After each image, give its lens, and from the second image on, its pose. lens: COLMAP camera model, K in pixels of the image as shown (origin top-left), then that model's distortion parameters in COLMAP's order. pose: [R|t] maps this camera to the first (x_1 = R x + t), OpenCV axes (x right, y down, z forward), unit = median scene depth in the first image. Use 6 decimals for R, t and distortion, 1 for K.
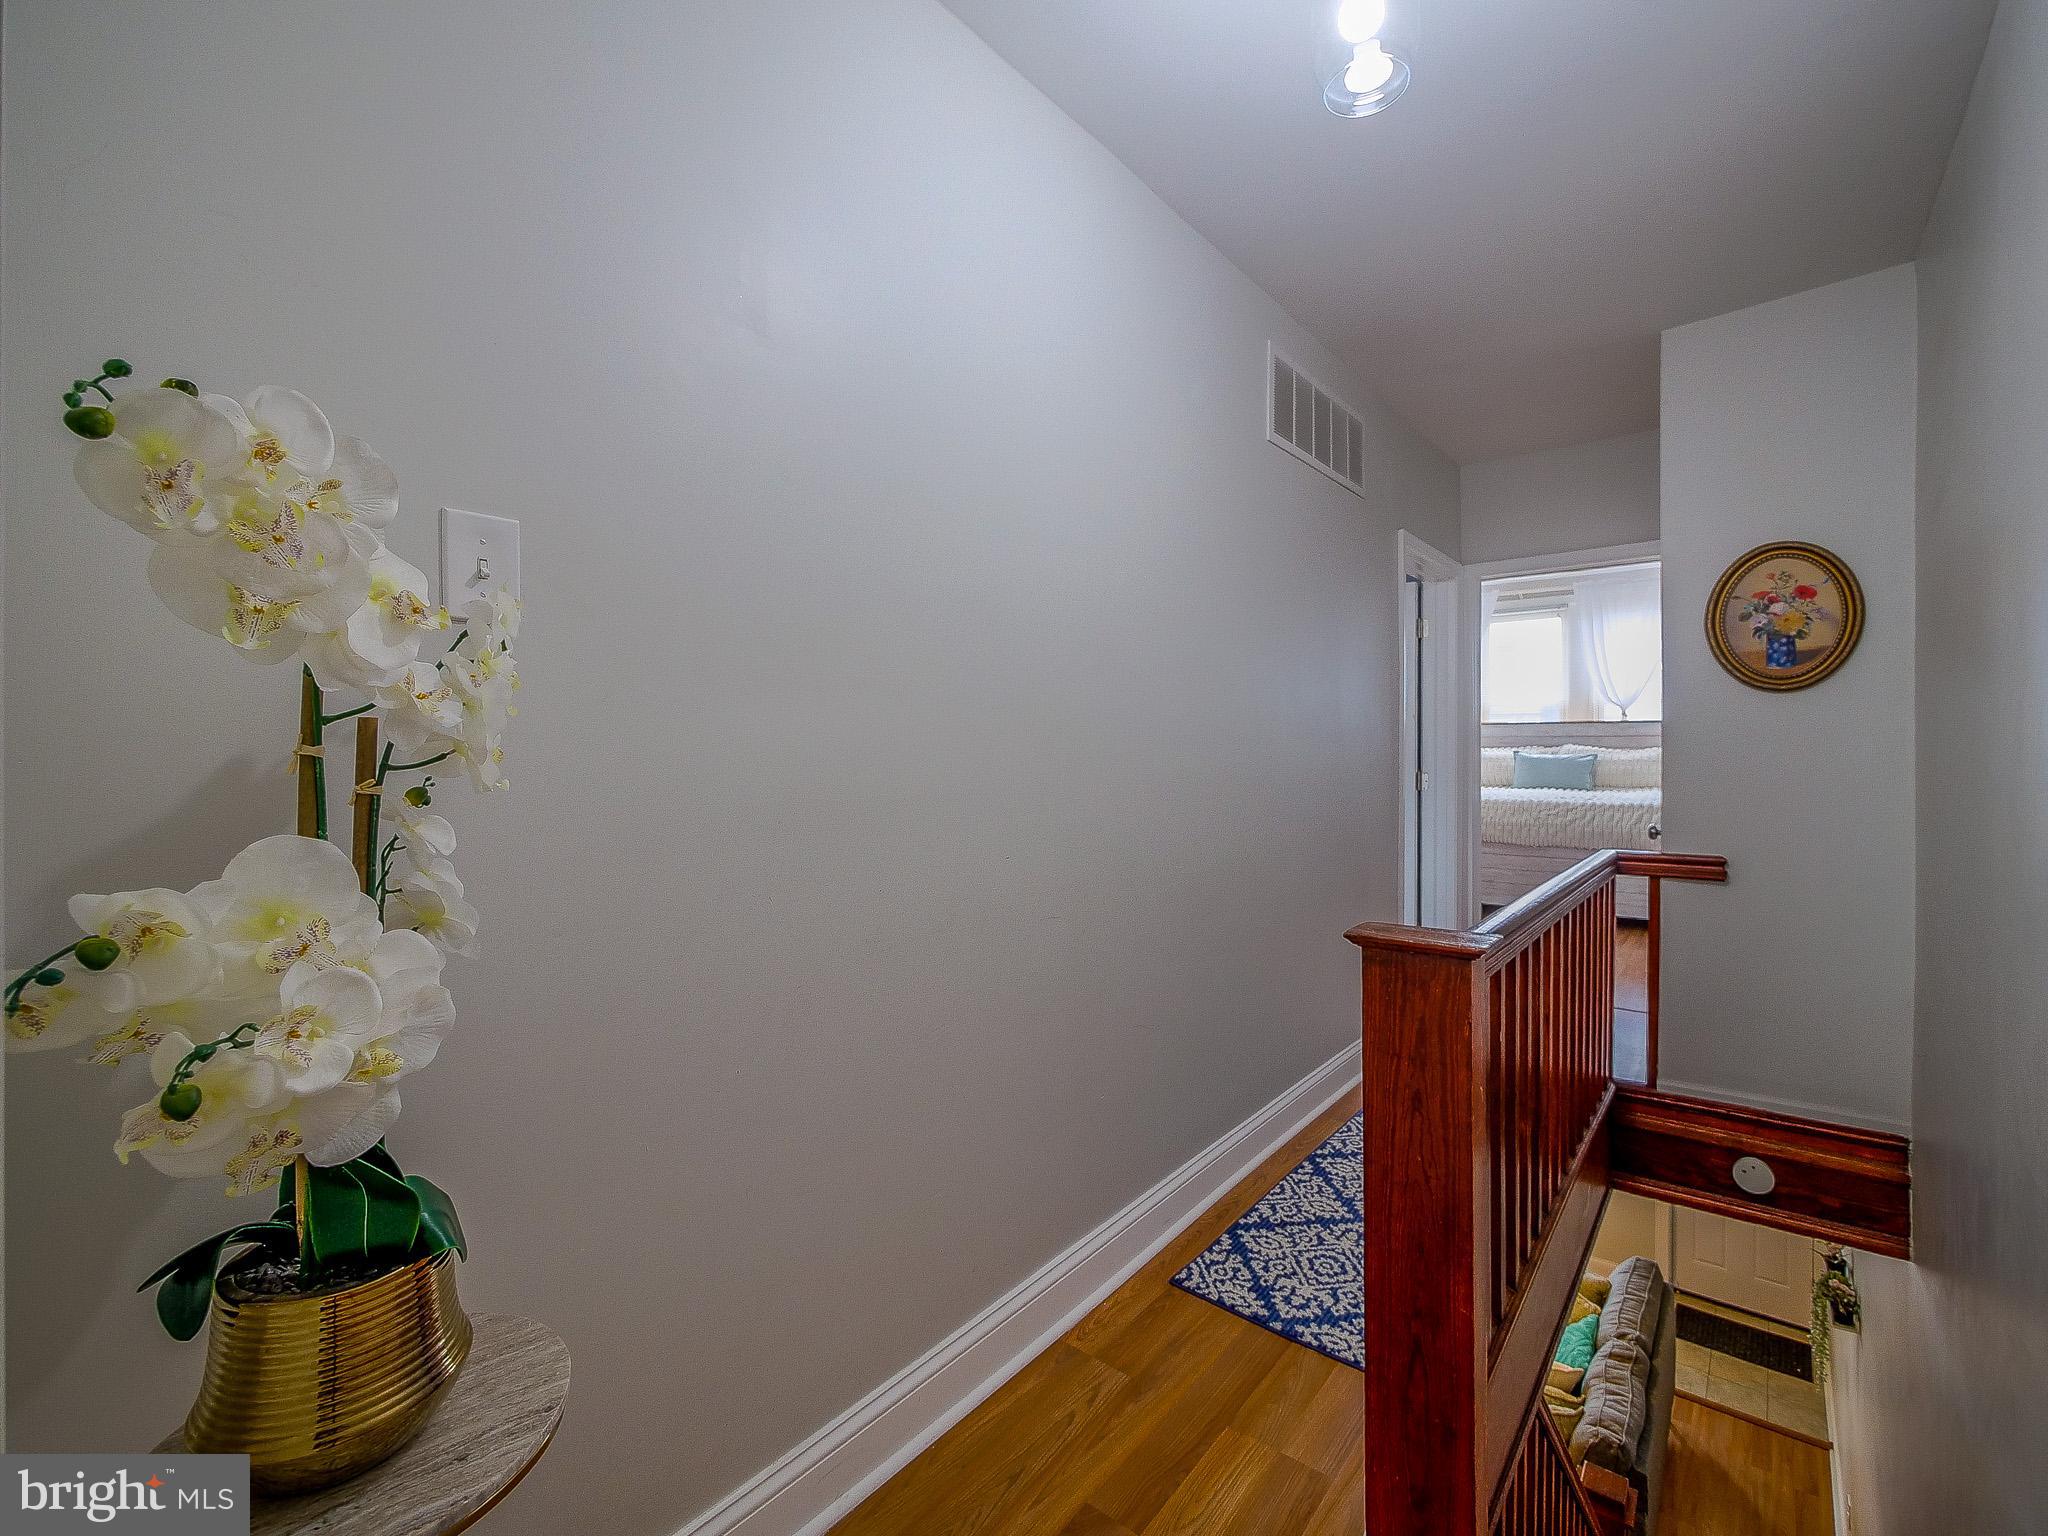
lens RADIAL K [[866.9, 0, 1029.8], [0, 866.9, 754.3], [0, 0, 1]] dist [-0.004291, -0.000065]
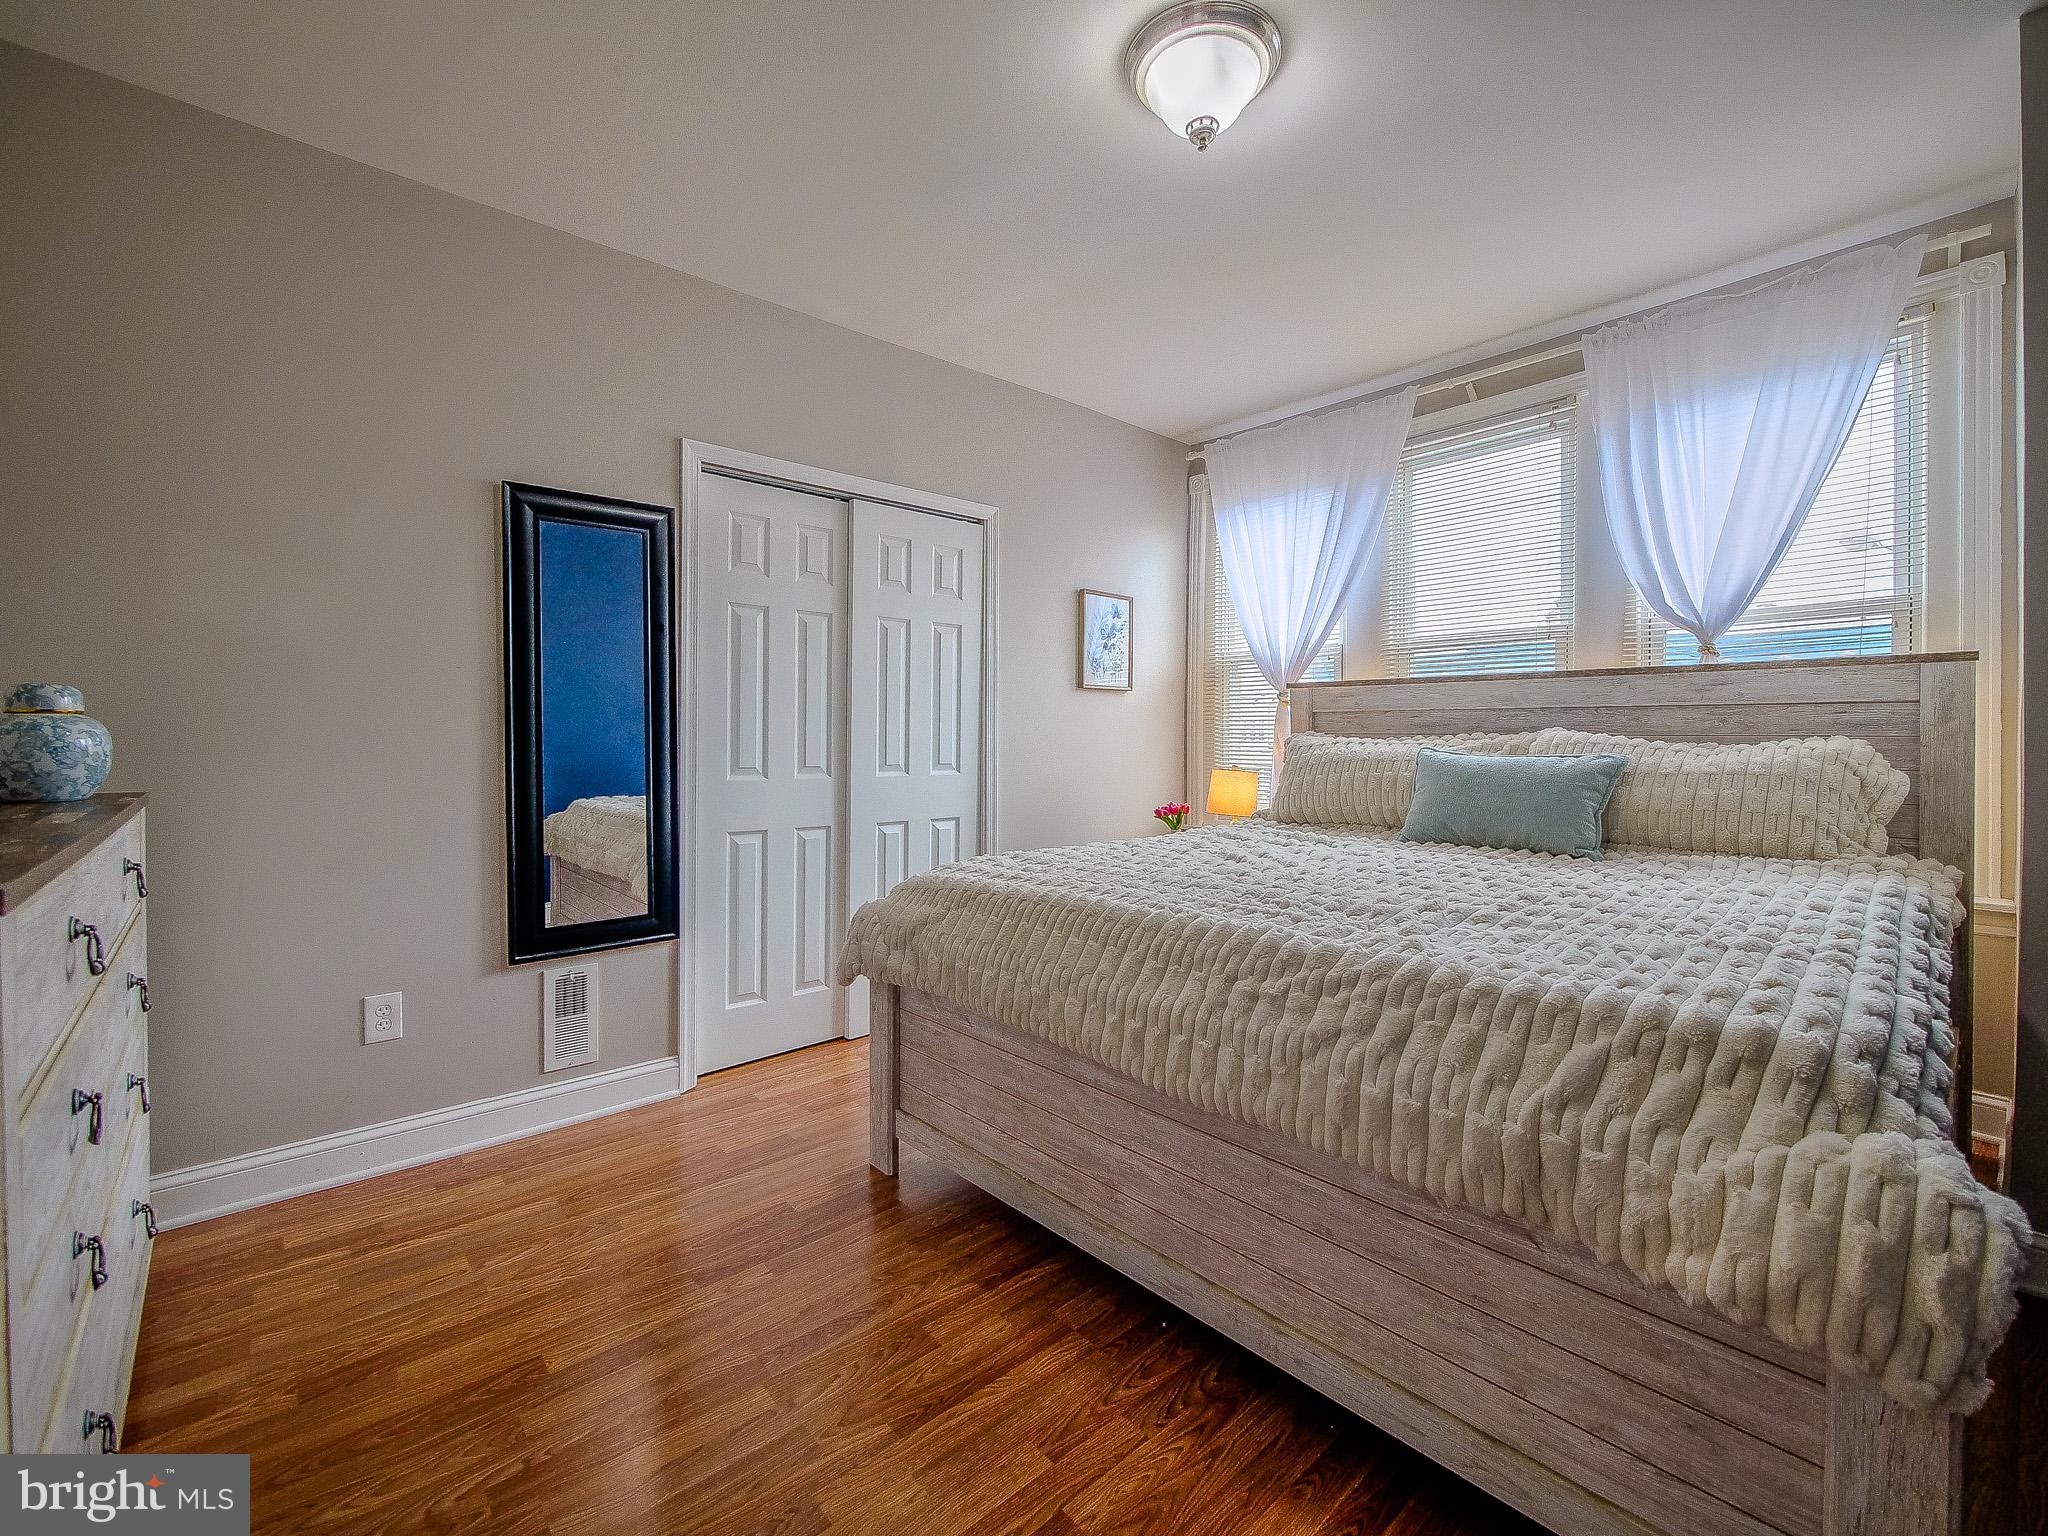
lens RADIAL K [[866.9, 0, 1029.8], [0, 866.9, 754.3], [0, 0, 1]] dist [-0.004291, -0.000065]
pose [[0.988290, 0.005334, -0.152497, 0.456968], [-0.003968, 0.999949, 0.009258, -0.002919], [0.152538, -0.008544, 0.988261, 0.589256]]
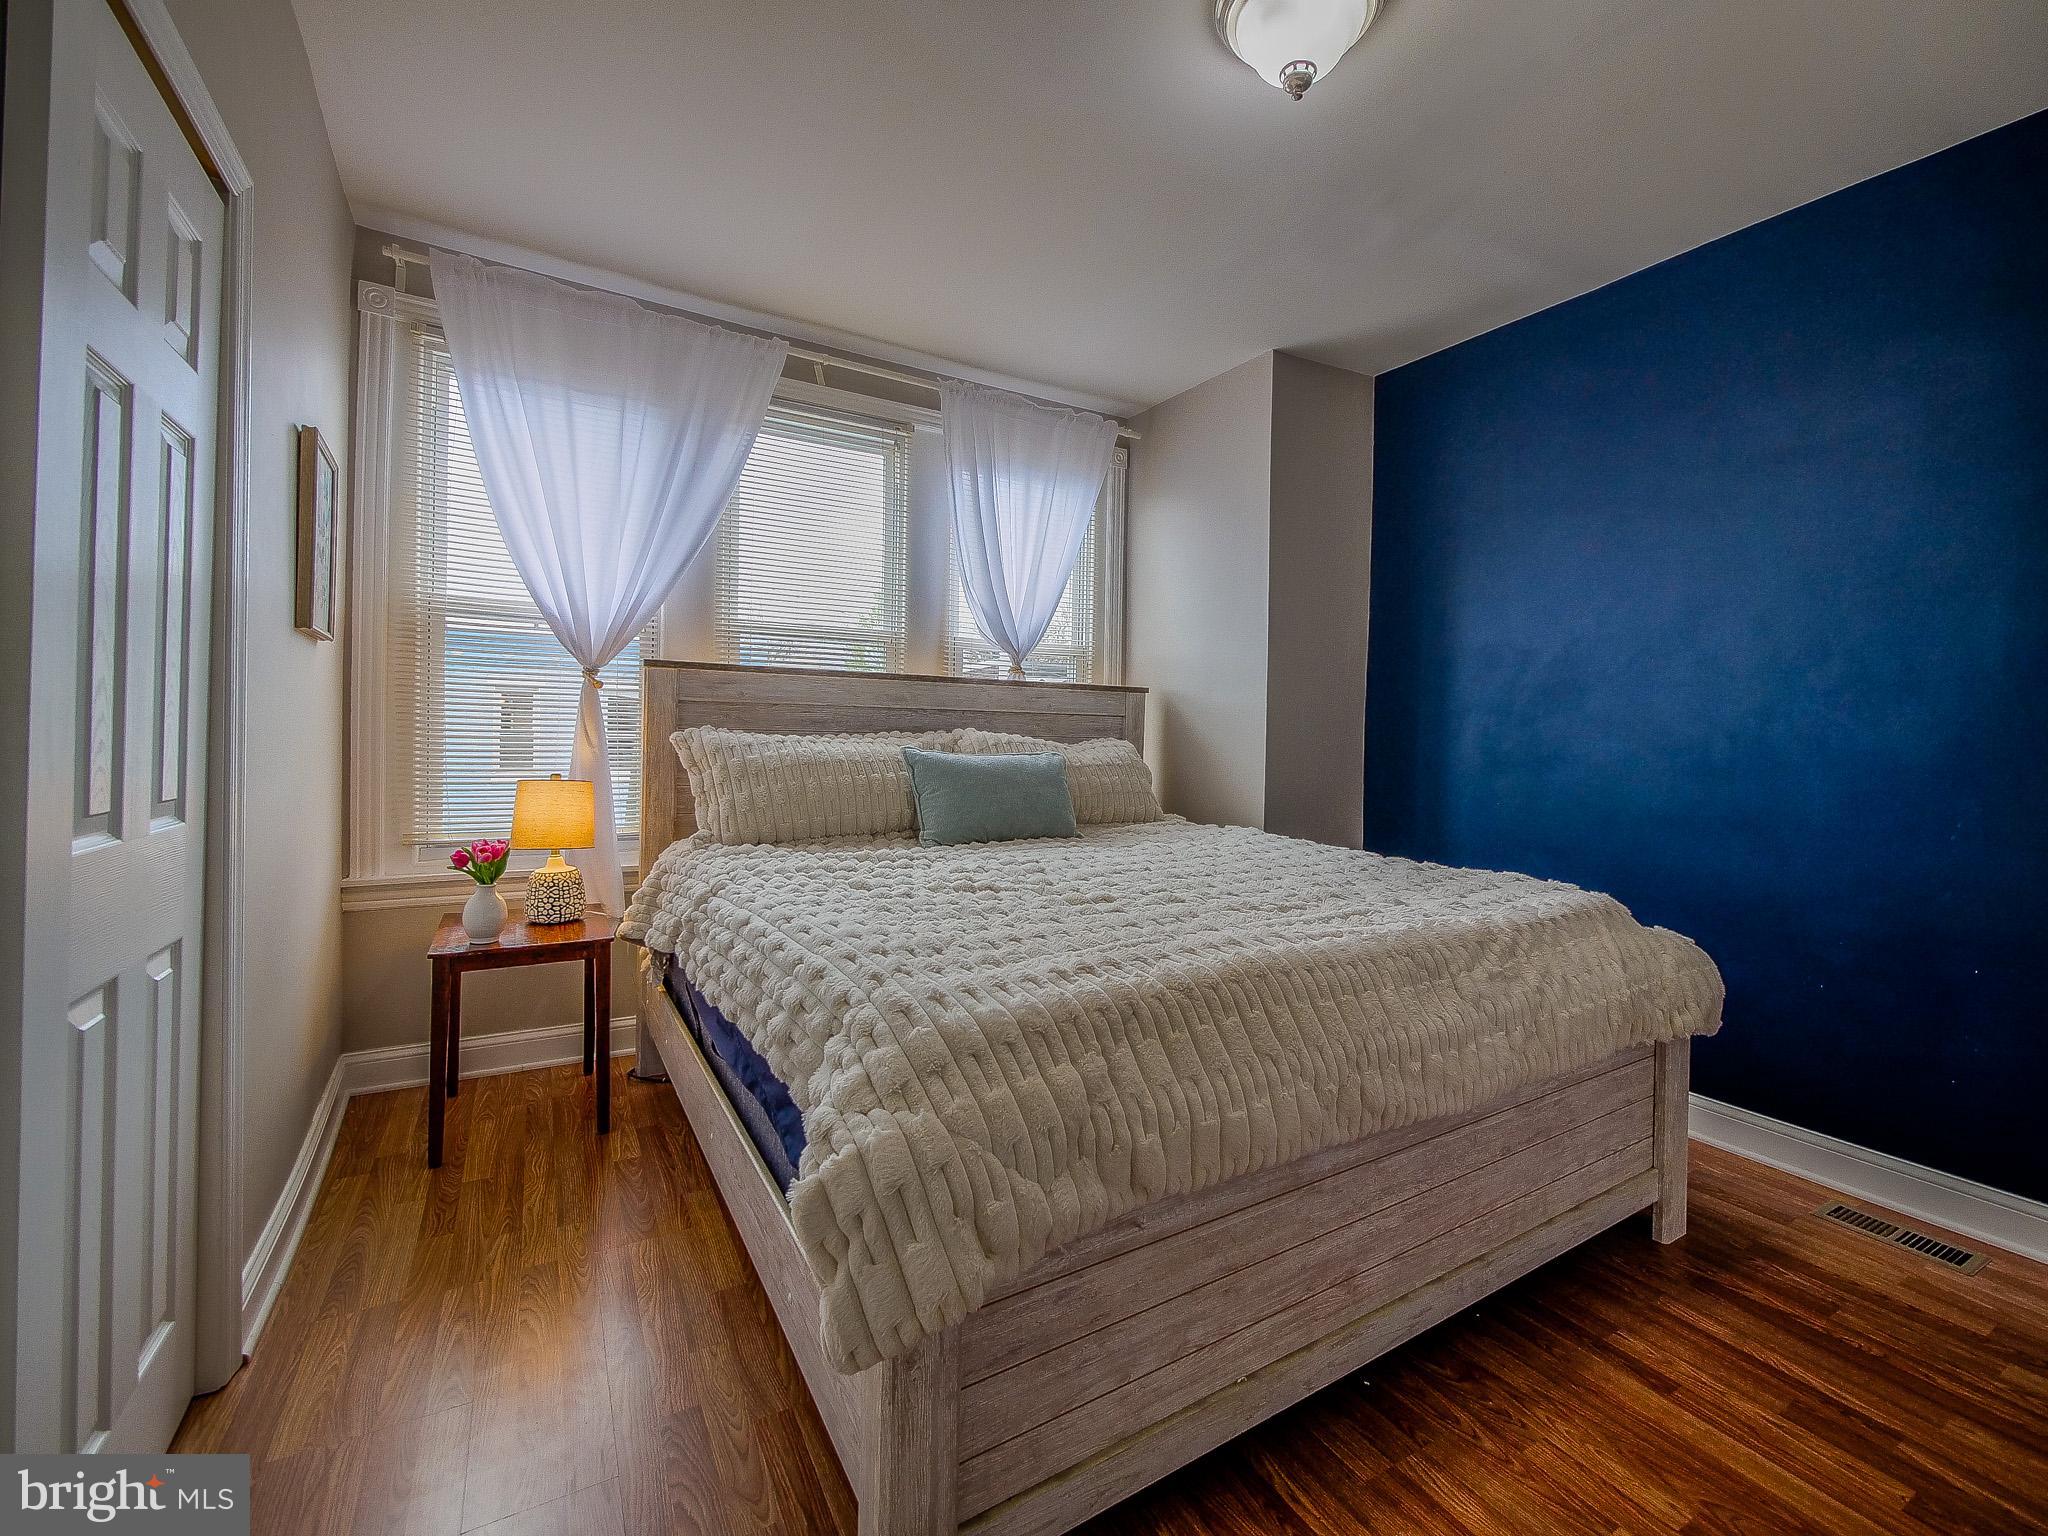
lens RADIAL K [[895.4, 0, 1043.2], [0, 895.4, 733.2], [0, 0, 1]] dist [-0.005390, -0.000381]
pose [[0.330093, 0.010223, 0.943893, 0.224104], [-0.006614, 0.999942, -0.008517, -0.006218], [-0.943925, -0.003432, 0.330142, 0.824657]]
